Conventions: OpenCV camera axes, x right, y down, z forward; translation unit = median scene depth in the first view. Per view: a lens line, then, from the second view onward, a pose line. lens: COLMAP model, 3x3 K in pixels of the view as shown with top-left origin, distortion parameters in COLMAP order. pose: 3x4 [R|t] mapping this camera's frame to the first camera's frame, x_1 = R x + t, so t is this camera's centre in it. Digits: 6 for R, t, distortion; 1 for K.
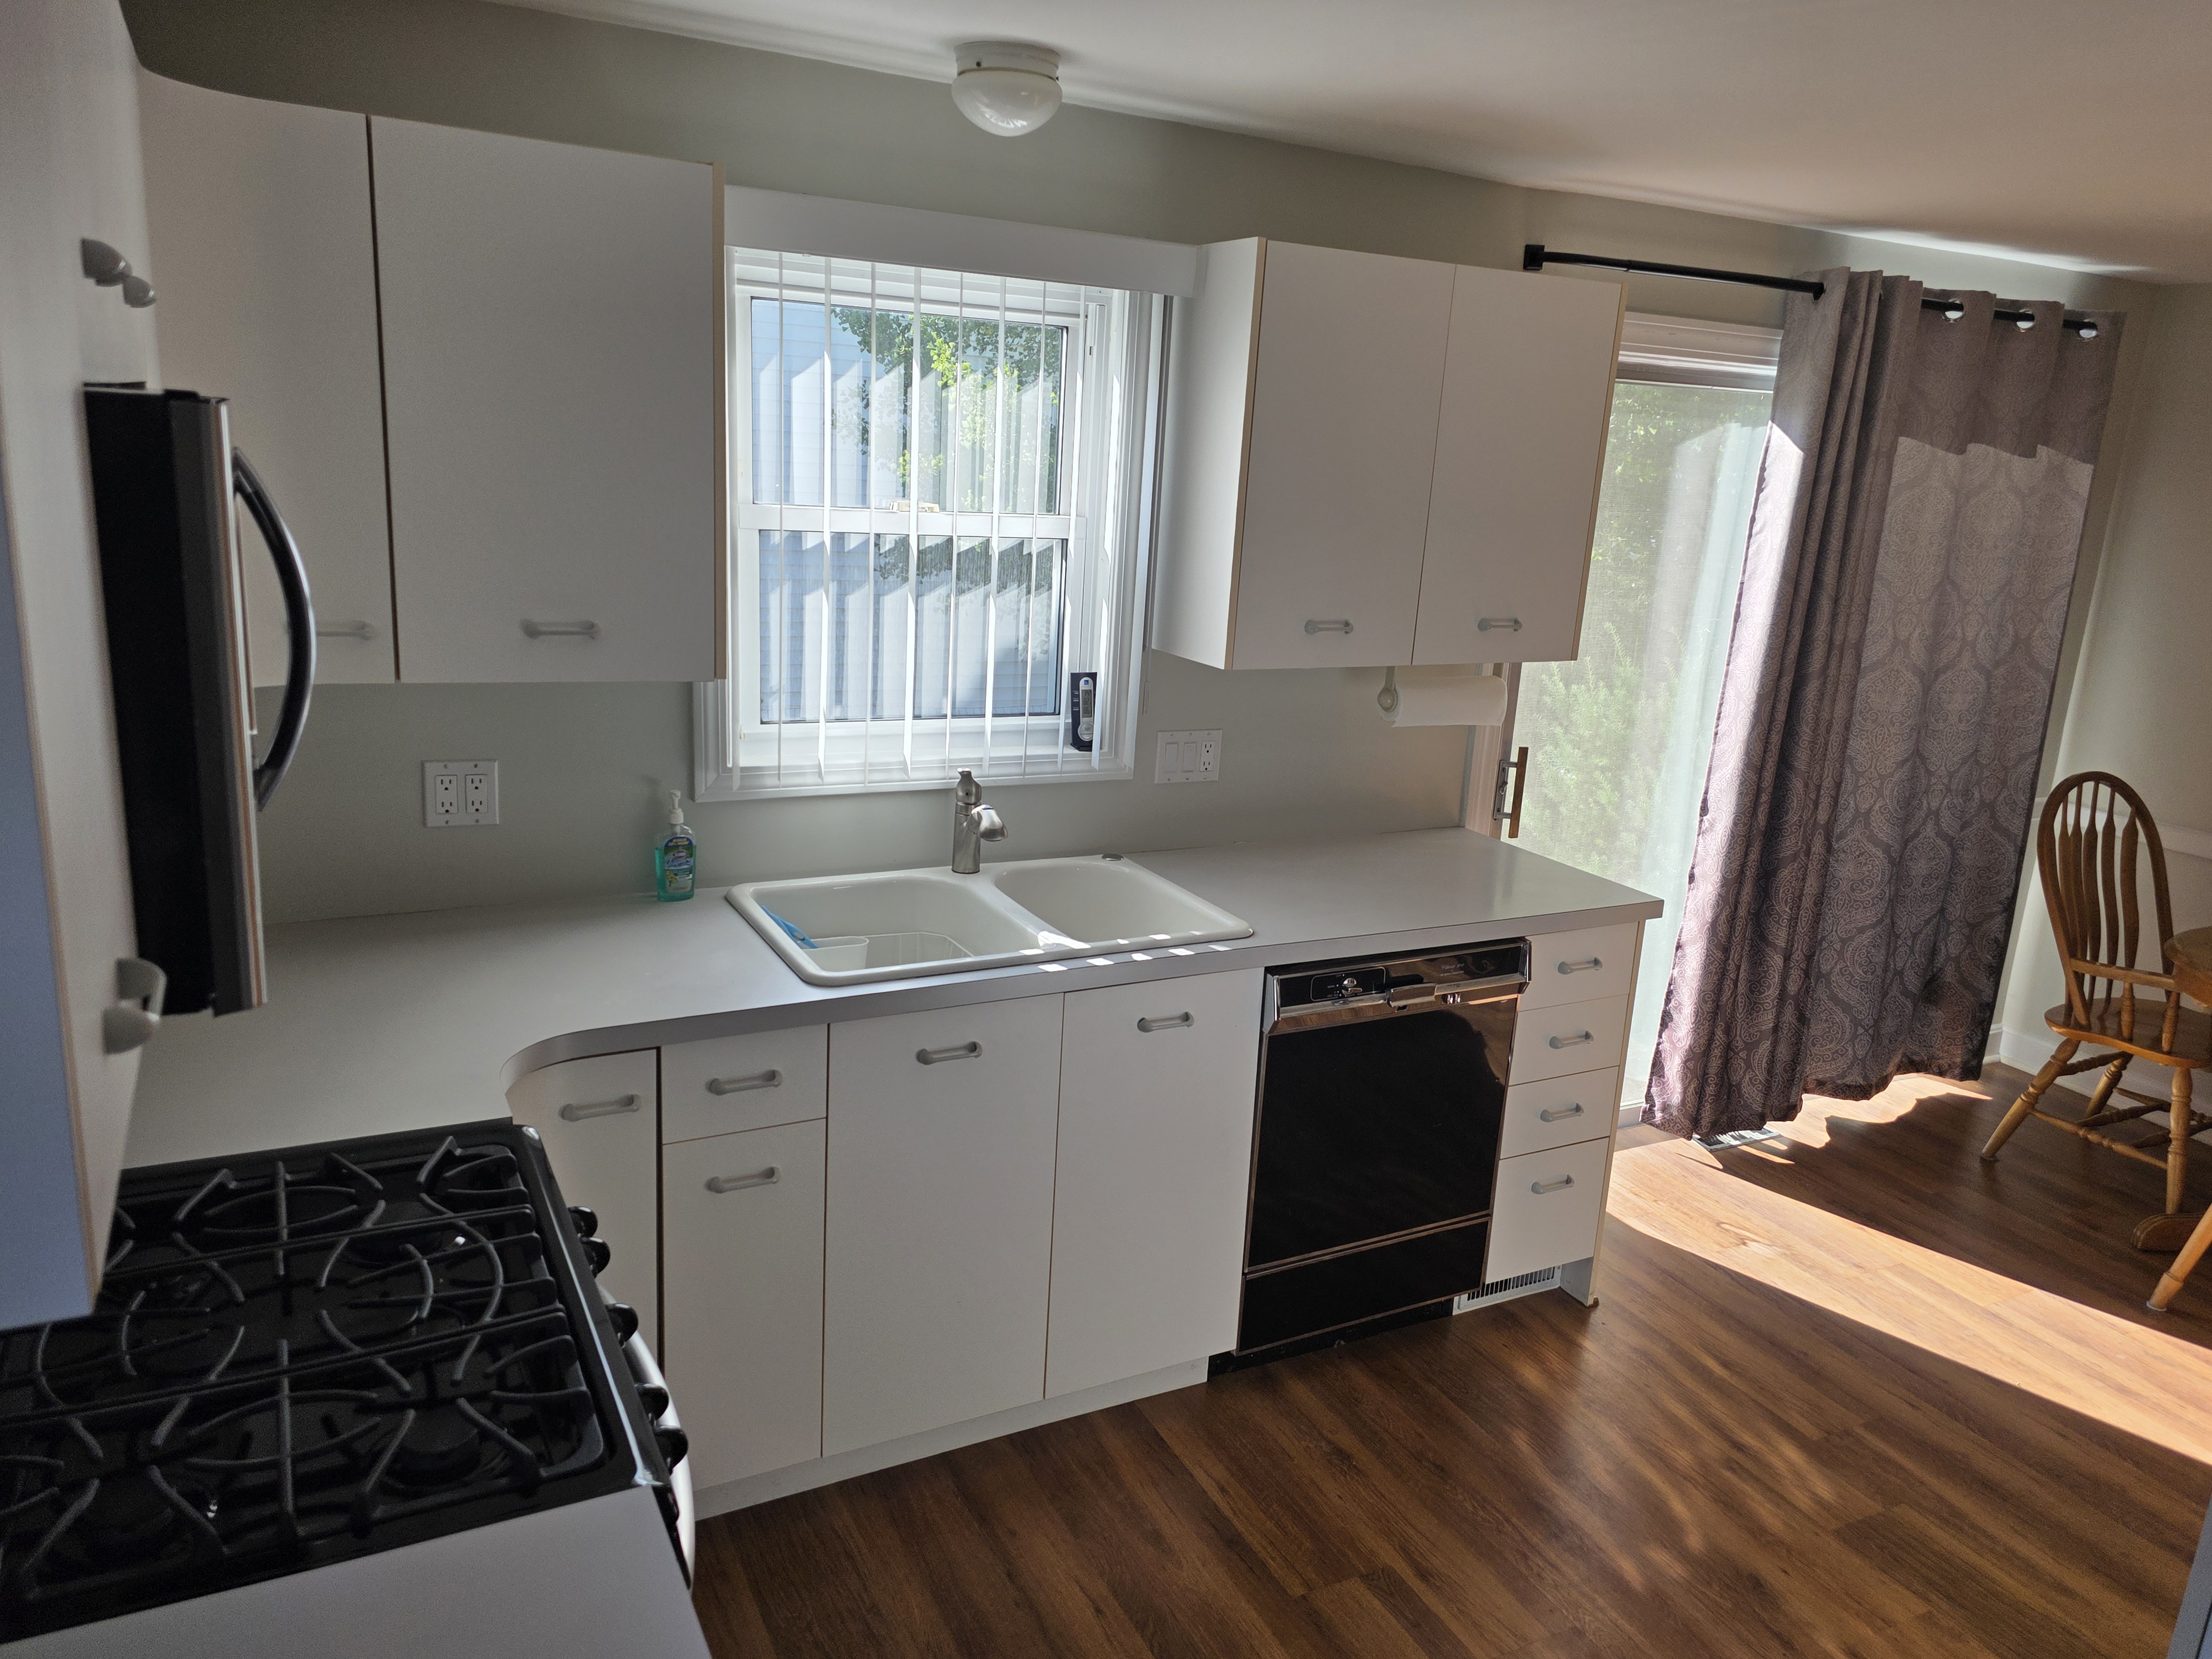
lens RADIAL K [[1558.8, 0, 1103.6], [0, 1558.8, 852.6], [0, 0, 1]] dist [0.054024, -0.046054]
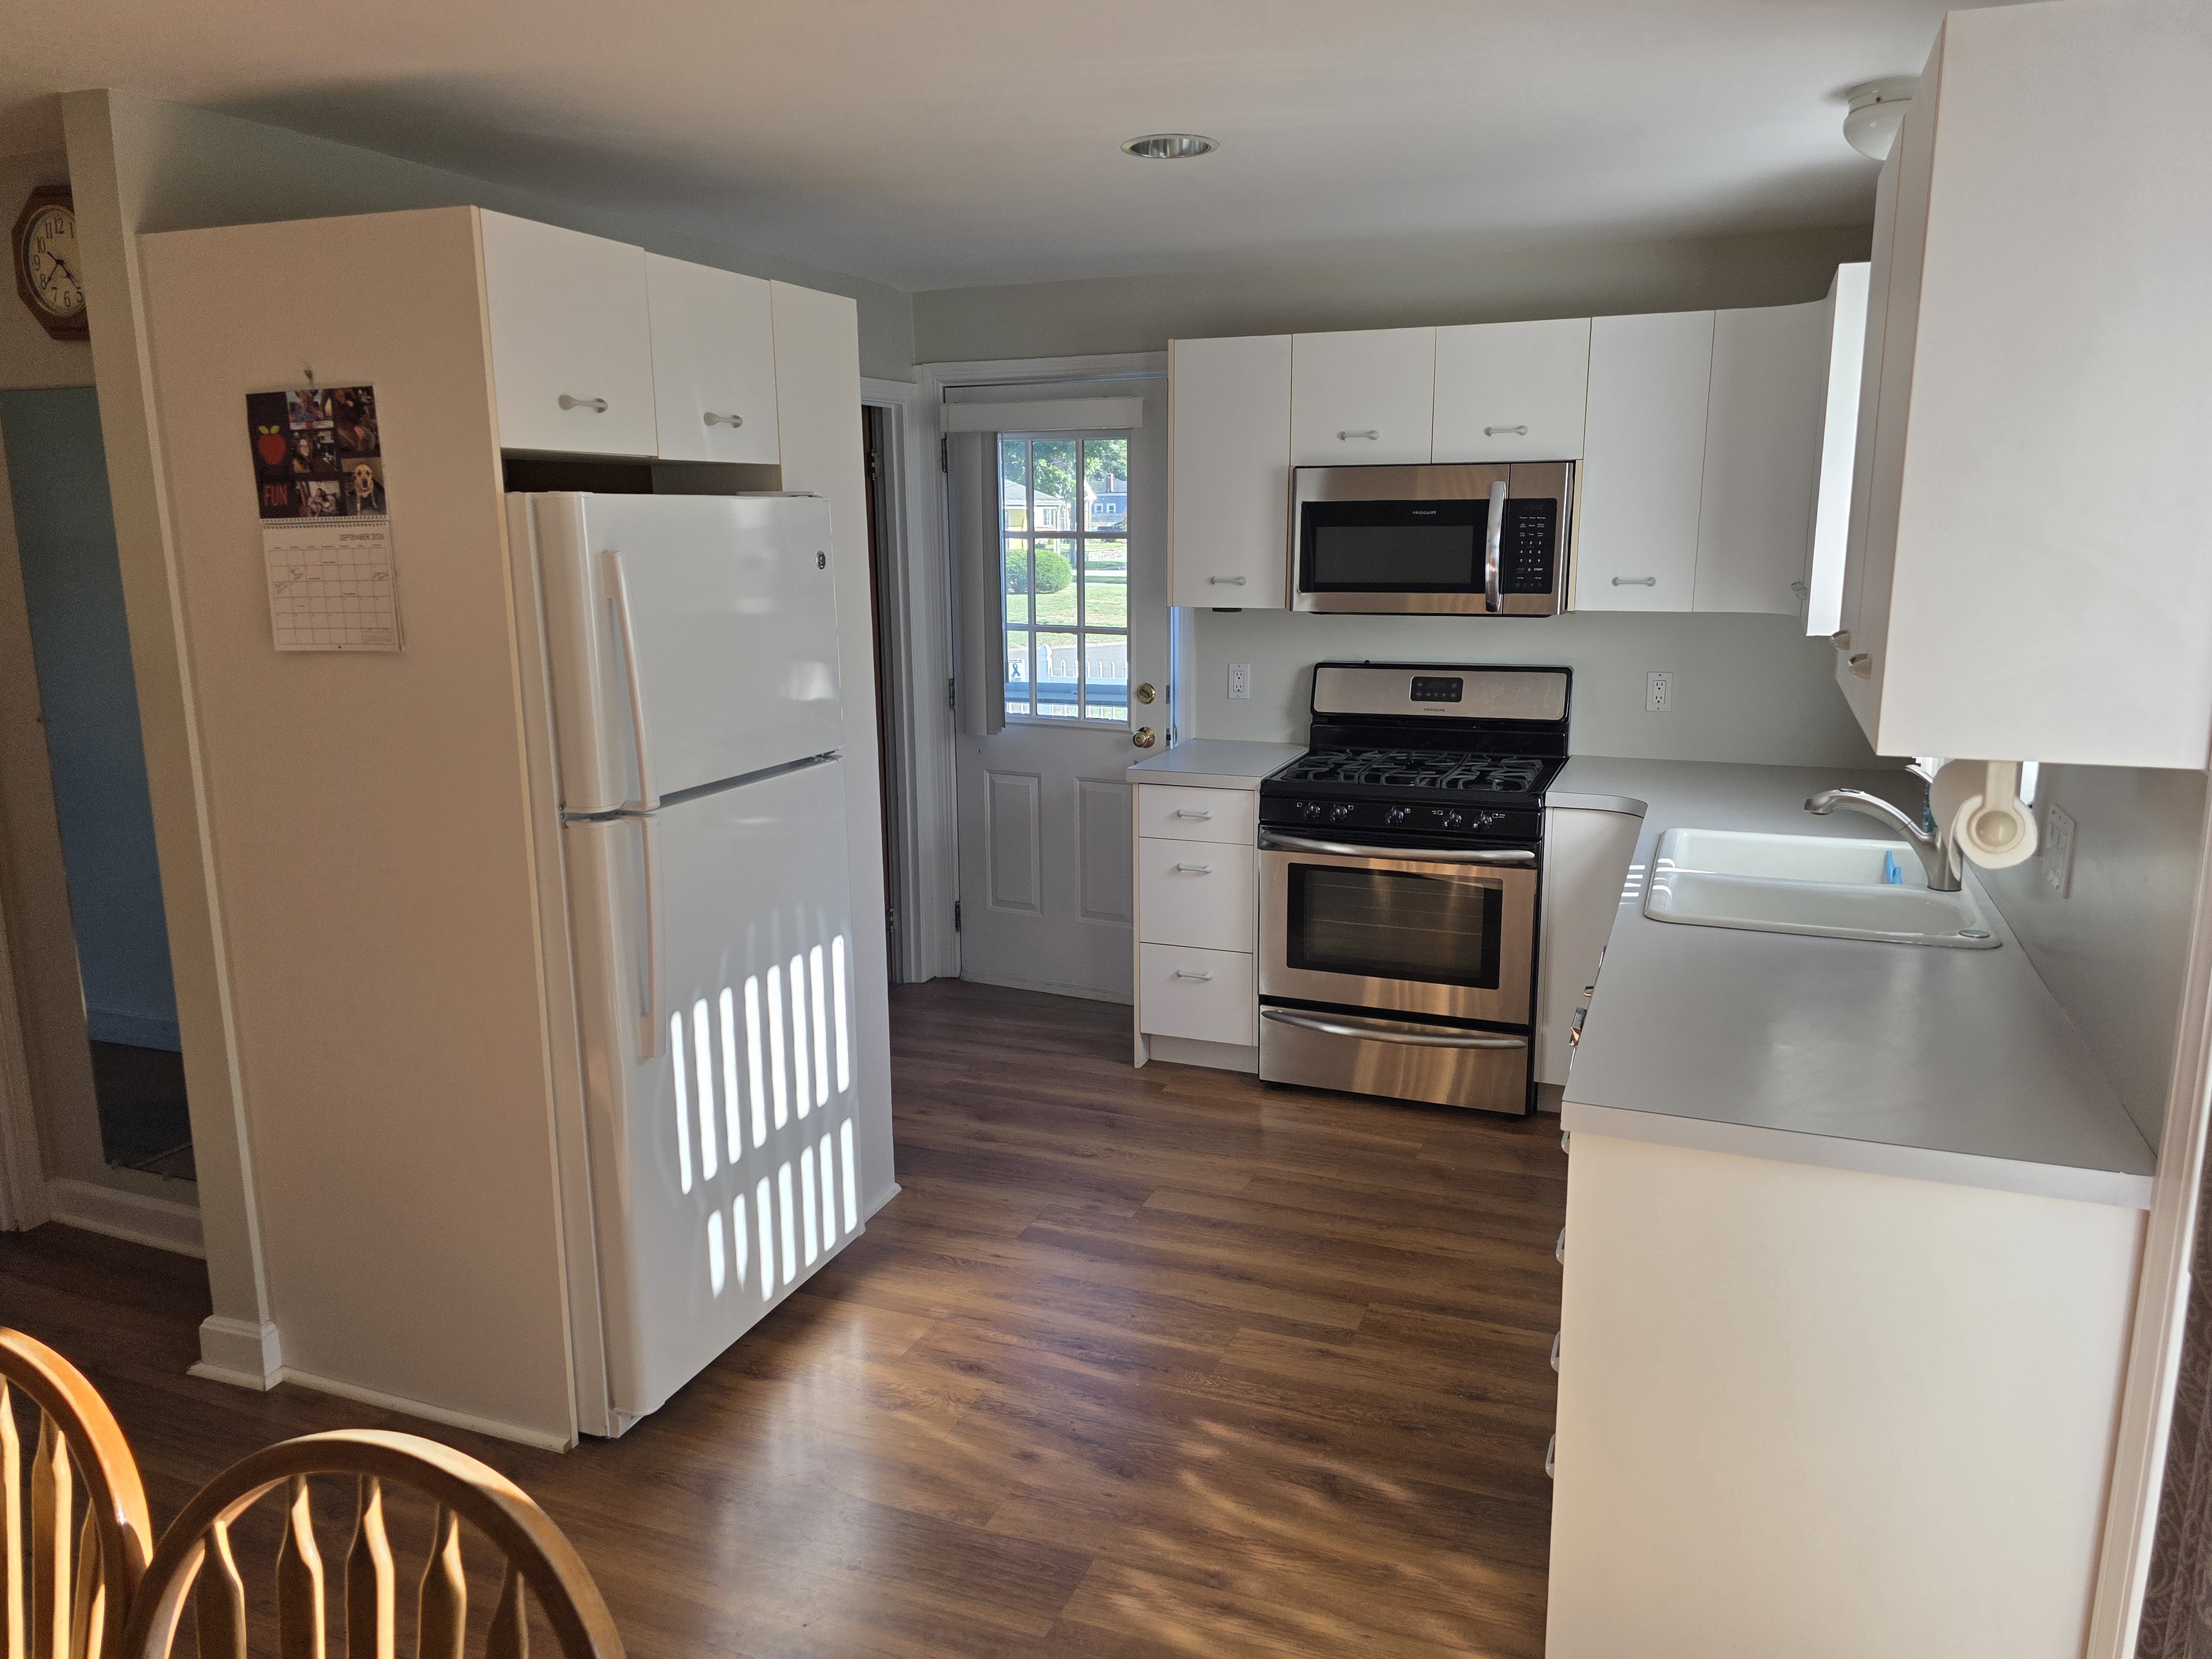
lens RADIAL K [[1558.8, 0, 1098.5], [0, 1558.8, 845.1], [0, 0, 1]] dist [0.054024, -0.046054]
pose [[-0.758904, 0.081572, -0.646074, 0.966658], [-0.203497, 0.912731, 0.354275, -0.261441], [0.618590, 0.400335, -0.676075, 1.380795]]
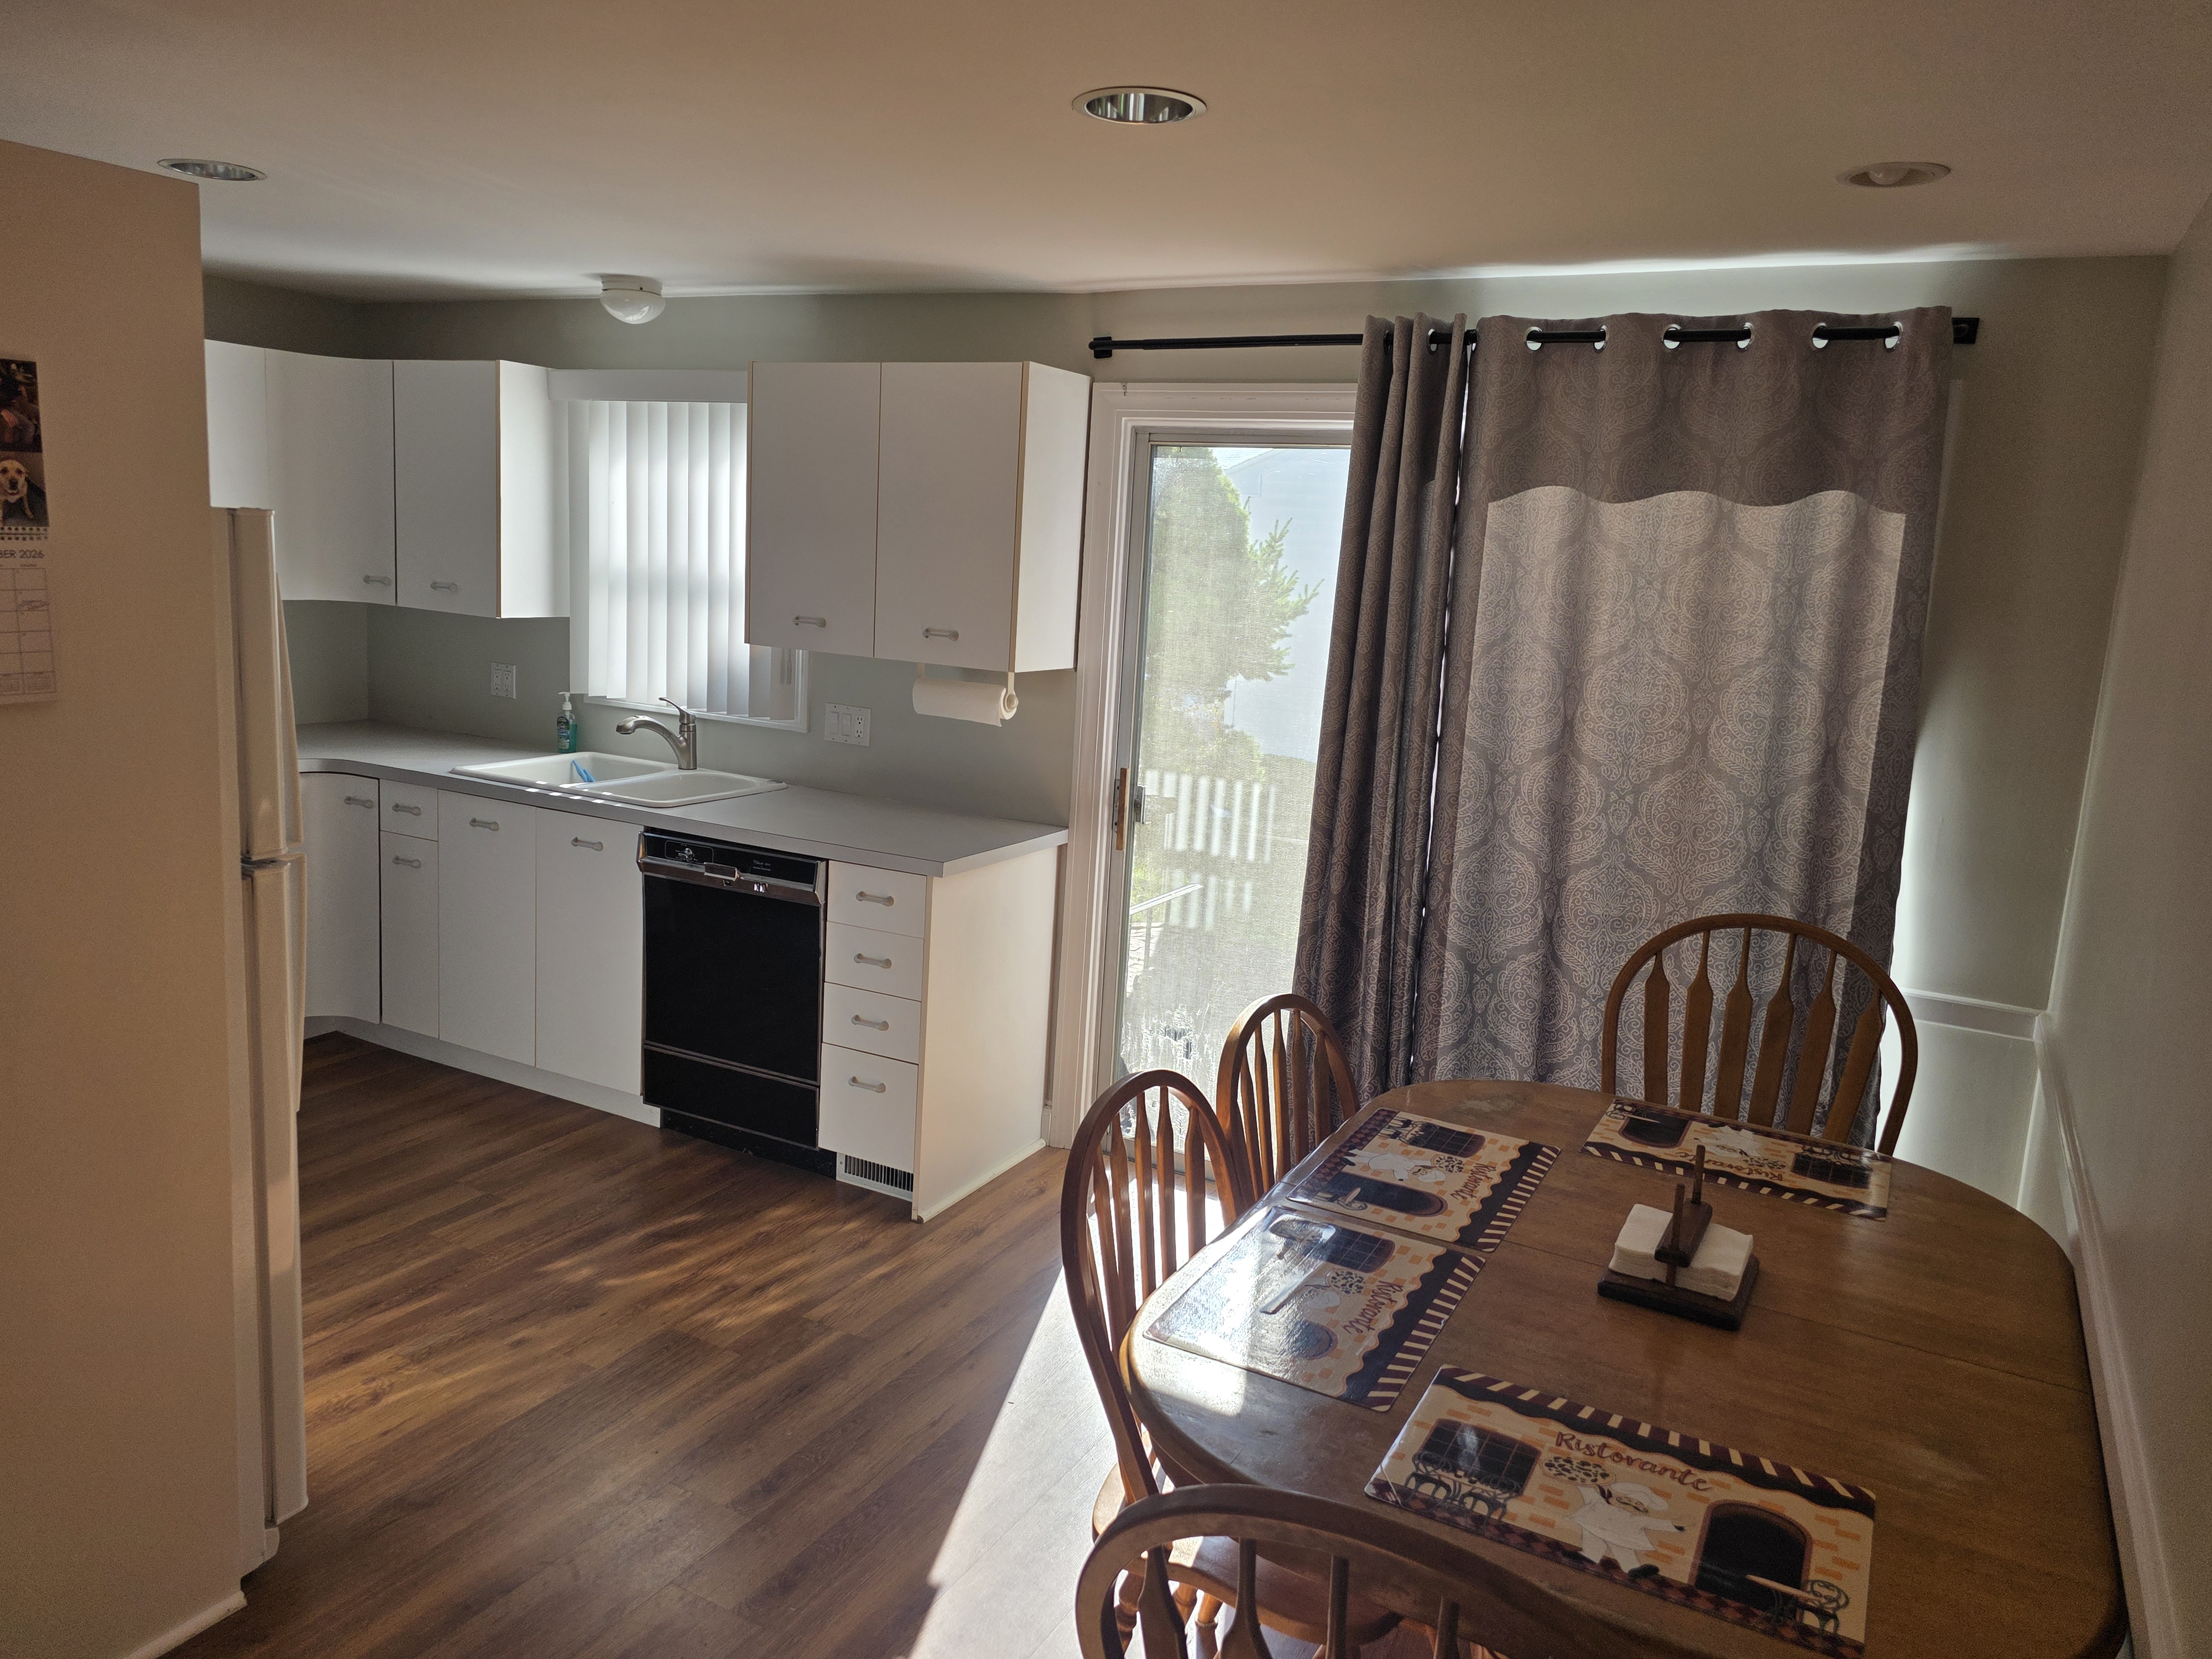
lens RADIAL K [[1558.8, 0, 1113.0], [0, 1558.8, 822.9], [0, 0, 1]] dist [0.054024, -0.046054]
pose [[0.557951, 0.122193, -0.820828, 1.523043], [-0.236978, 0.971375, -0.016480, -0.011149], [0.795319, 0.203713, 0.570937, 0.470636]]
